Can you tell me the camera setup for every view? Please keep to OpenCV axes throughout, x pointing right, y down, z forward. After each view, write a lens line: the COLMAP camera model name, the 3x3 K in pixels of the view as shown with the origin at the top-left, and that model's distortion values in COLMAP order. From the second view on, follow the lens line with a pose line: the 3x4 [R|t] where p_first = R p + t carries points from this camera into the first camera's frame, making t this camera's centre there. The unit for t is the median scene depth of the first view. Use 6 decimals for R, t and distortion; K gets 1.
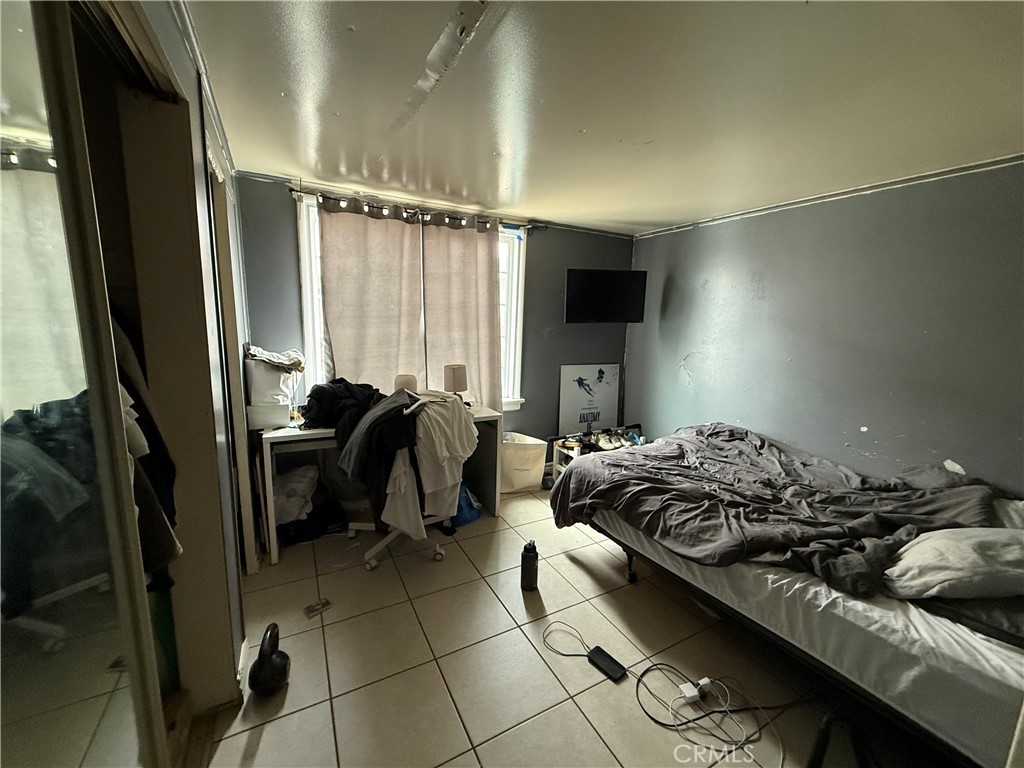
lens RADIAL K [[407.3, 0, 510.5], [0, 407.3, 380.3], [0, 0, 1]] dist [-0.003124, 0.000812]
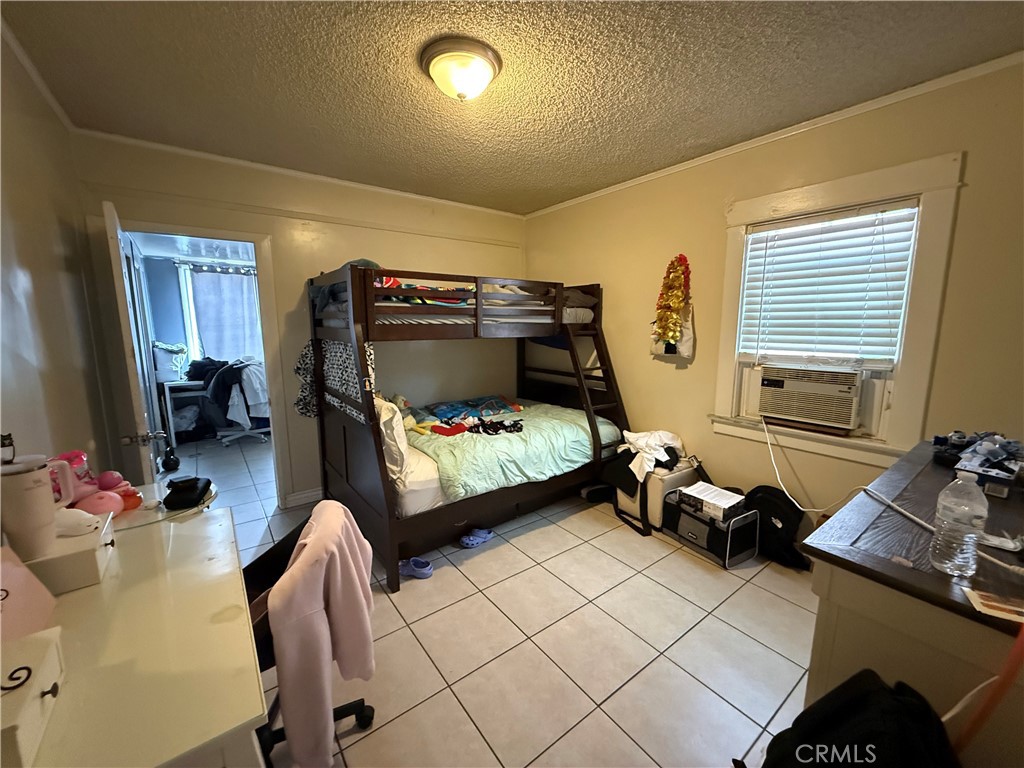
lens RADIAL K [[407.3, 0, 513.8], [0, 407.3, 385.6], [0, 0, 1]] dist [-0.003124, 0.000812]
pose [[0.986618, -0.056092, 0.153098, 0.738056], [0.057437, 0.998340, -0.004370, 0.227982], [-0.152599, 0.013105, 0.988201, -1.172341]]
